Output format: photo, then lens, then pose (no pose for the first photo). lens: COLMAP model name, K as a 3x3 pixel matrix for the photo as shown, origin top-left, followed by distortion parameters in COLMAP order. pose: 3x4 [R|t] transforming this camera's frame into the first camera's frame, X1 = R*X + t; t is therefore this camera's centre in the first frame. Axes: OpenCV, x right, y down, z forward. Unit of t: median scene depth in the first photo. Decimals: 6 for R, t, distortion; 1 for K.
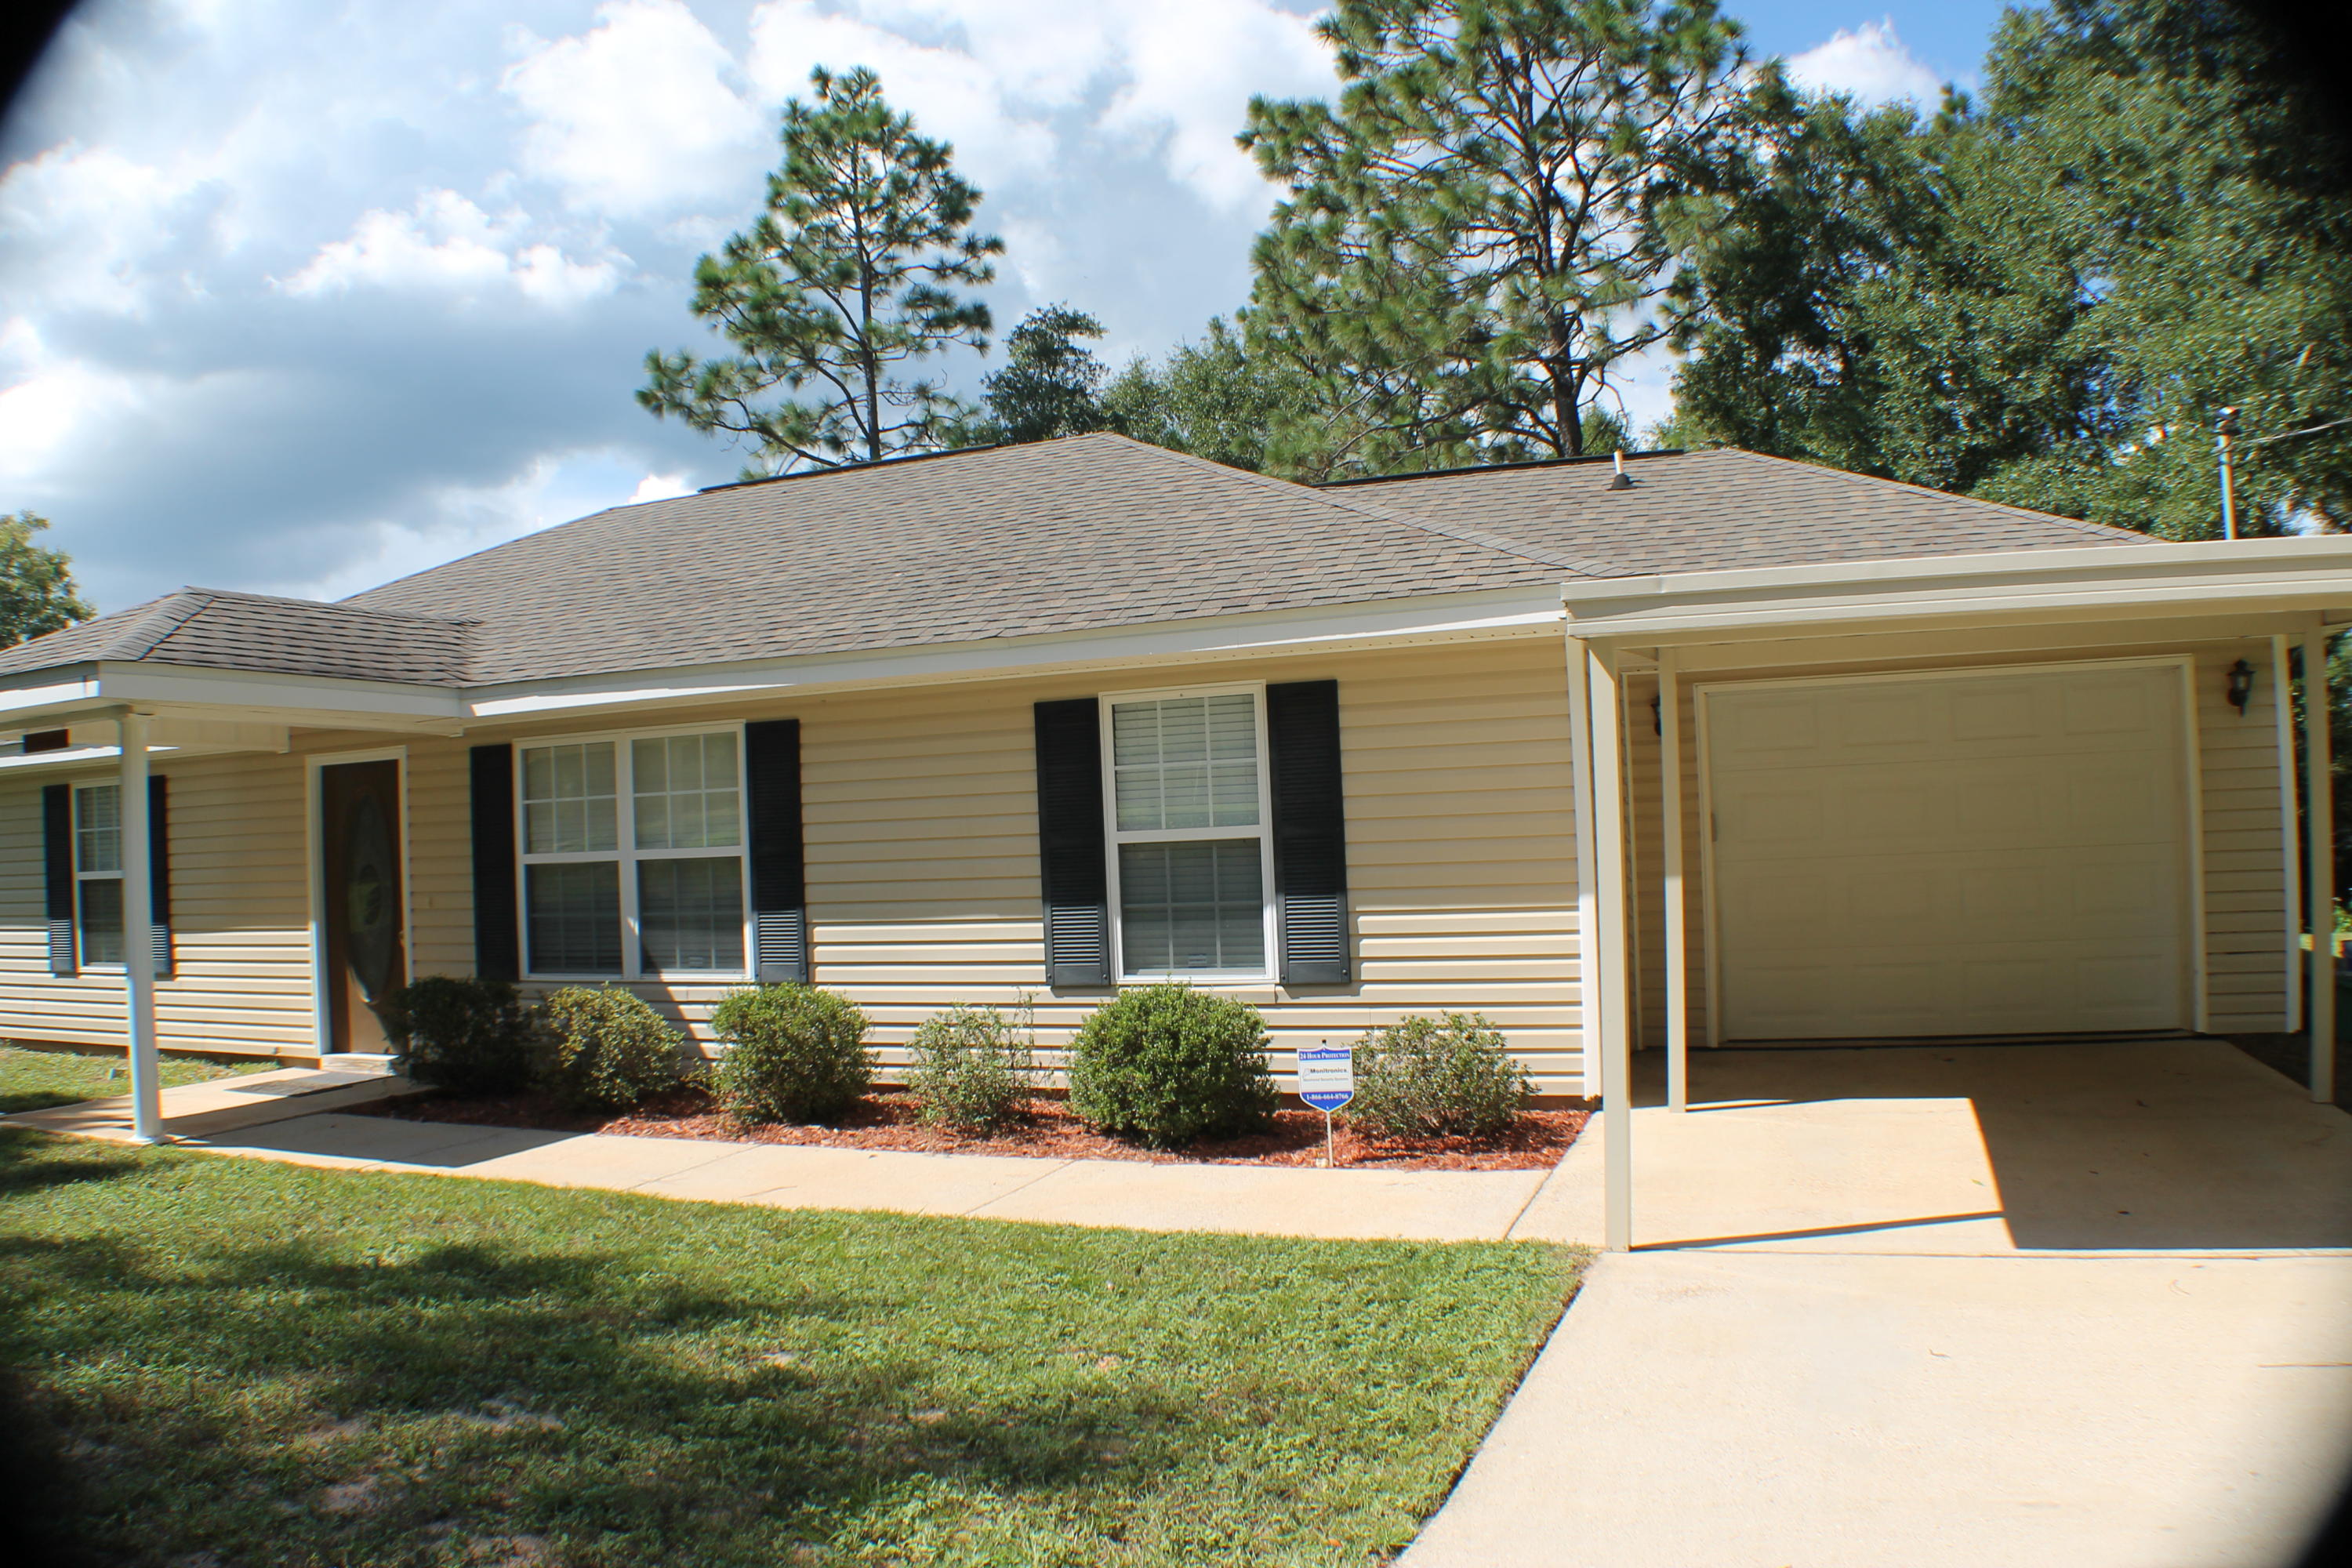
lens RADIAL K [[2040.7, 0, 1176.0], [0, 2040.7, 784.0], [0, 0, 1]] dist [-0.206407, 0.008010]
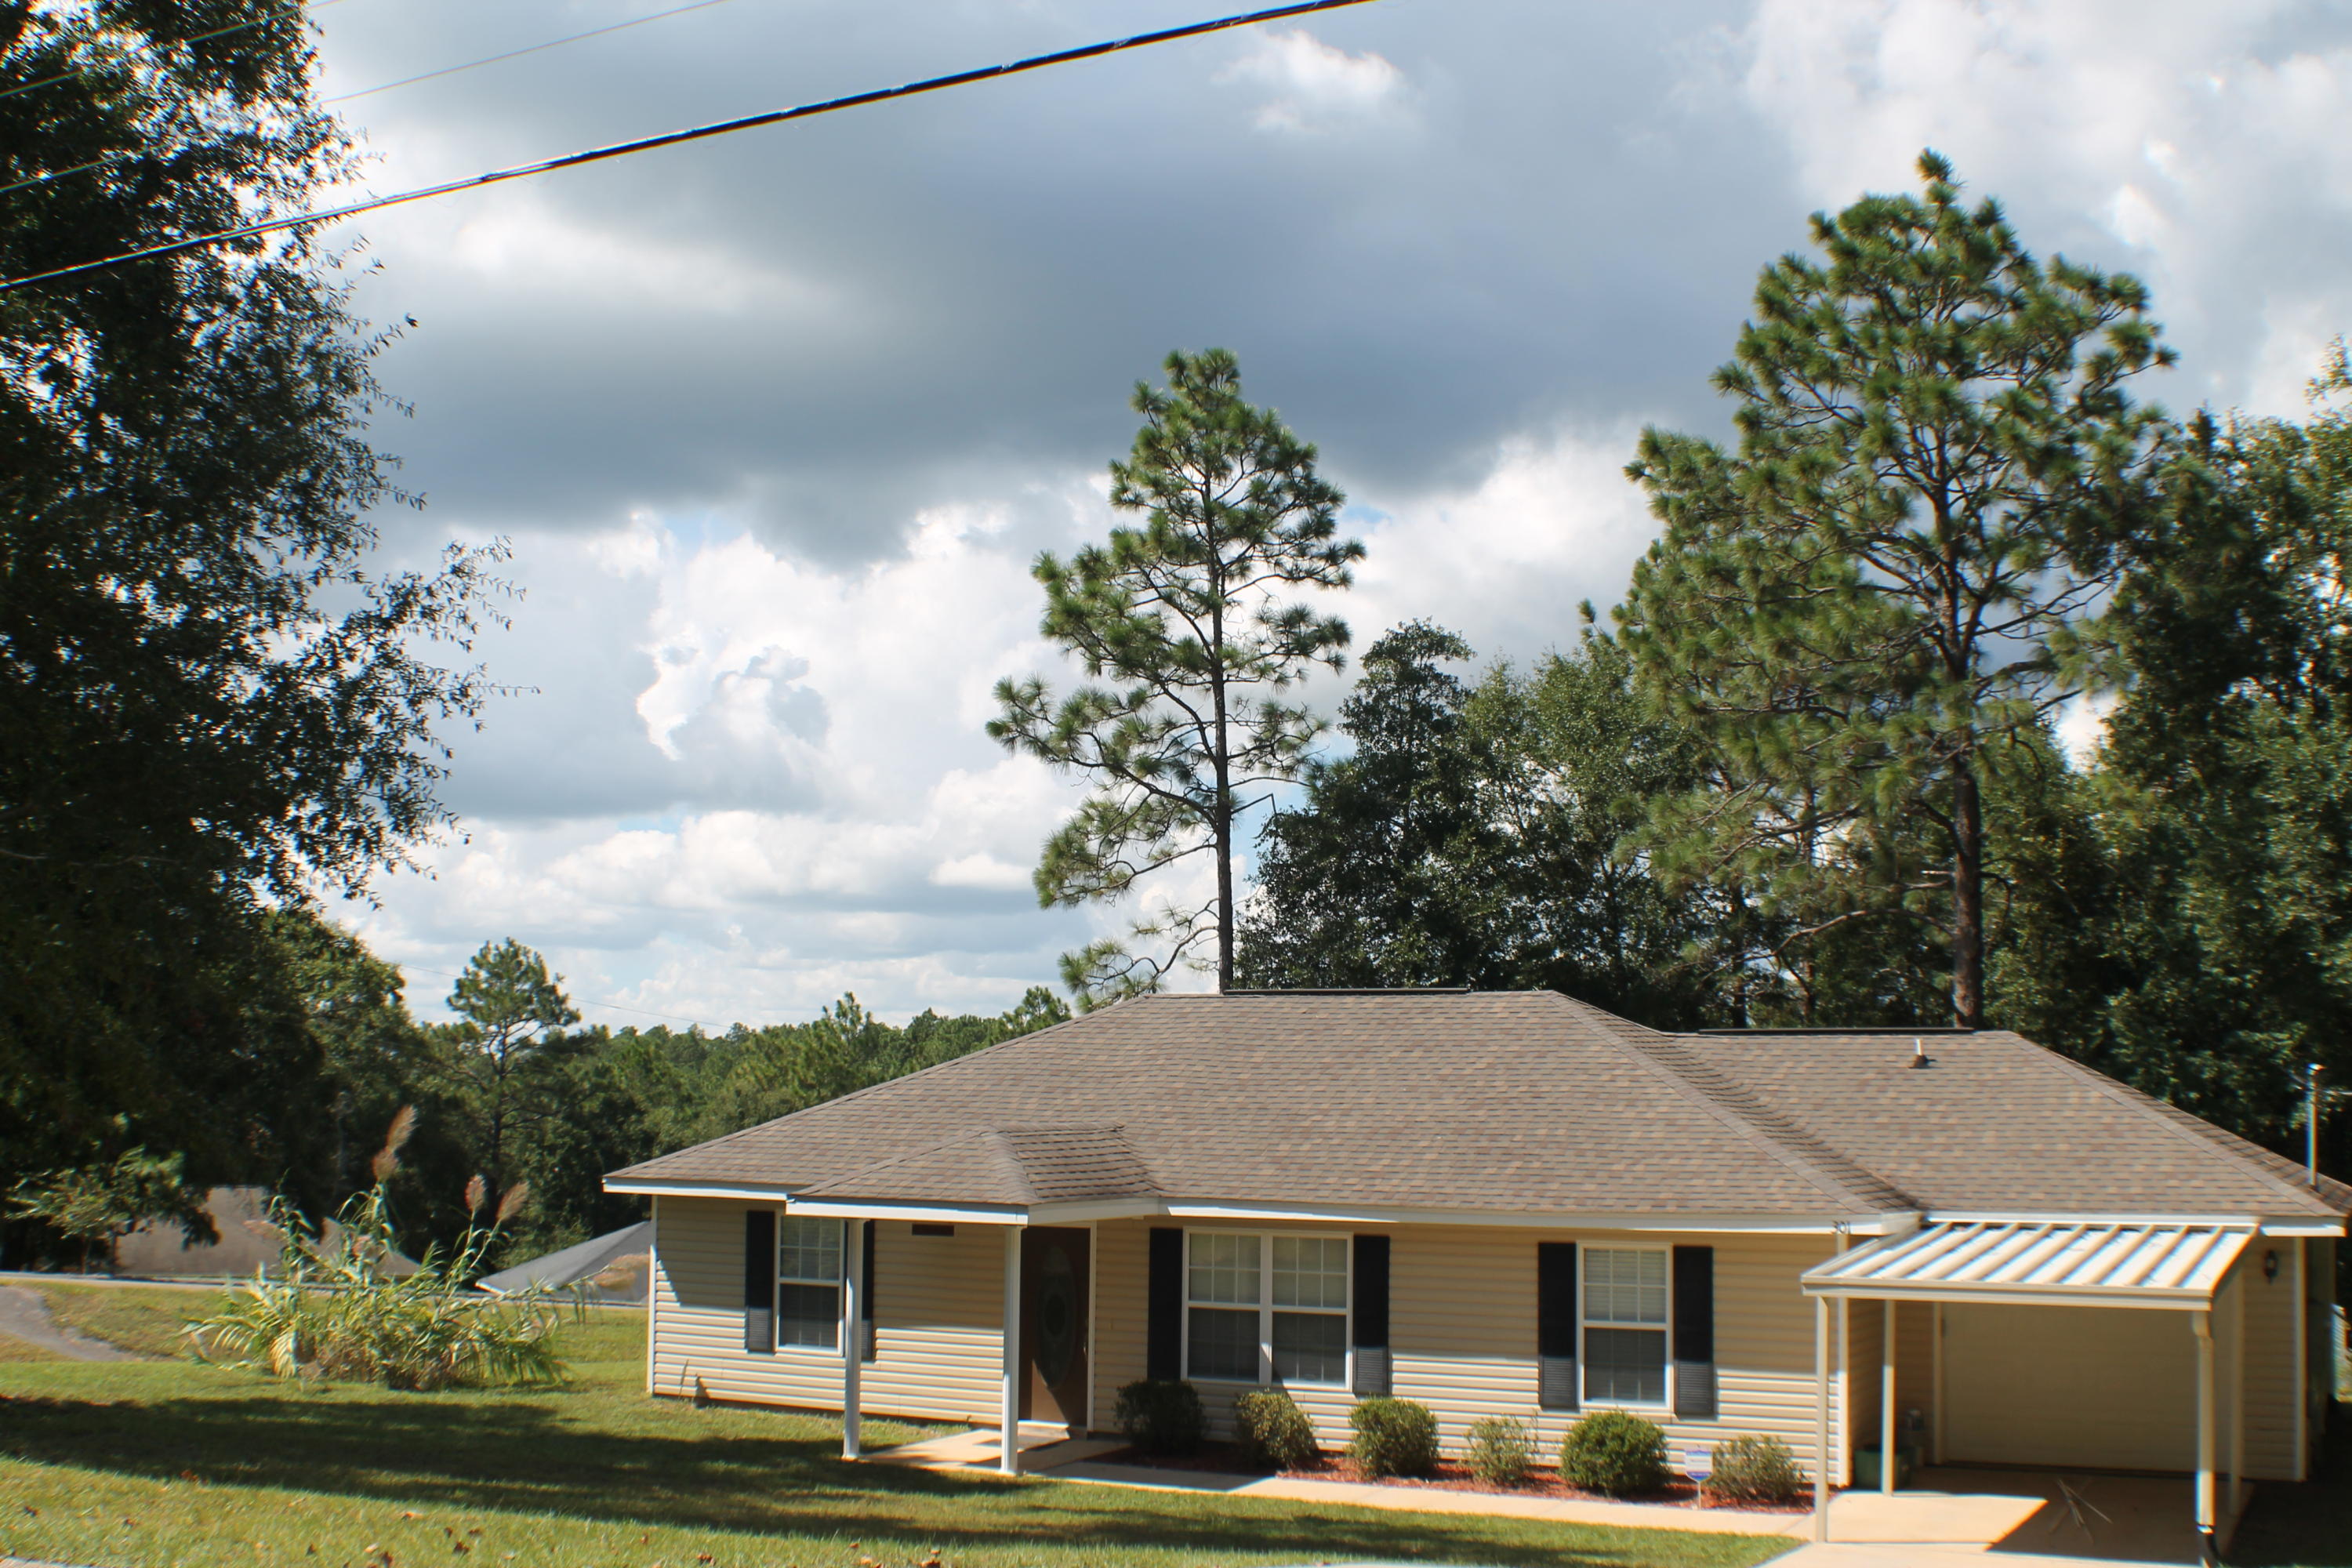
lens RADIAL K [[3064.4, 0, 1176.0], [0, 3064.4, 784.0], [0, 0, 1]] dist [-0.172913, 0.064462]
pose [[0.994640, 0.041880, -0.094537, -0.136911], [-0.049233, 0.995828, -0.076828, -0.198529], [0.090925, 0.081070, 0.992552, -1.521816]]
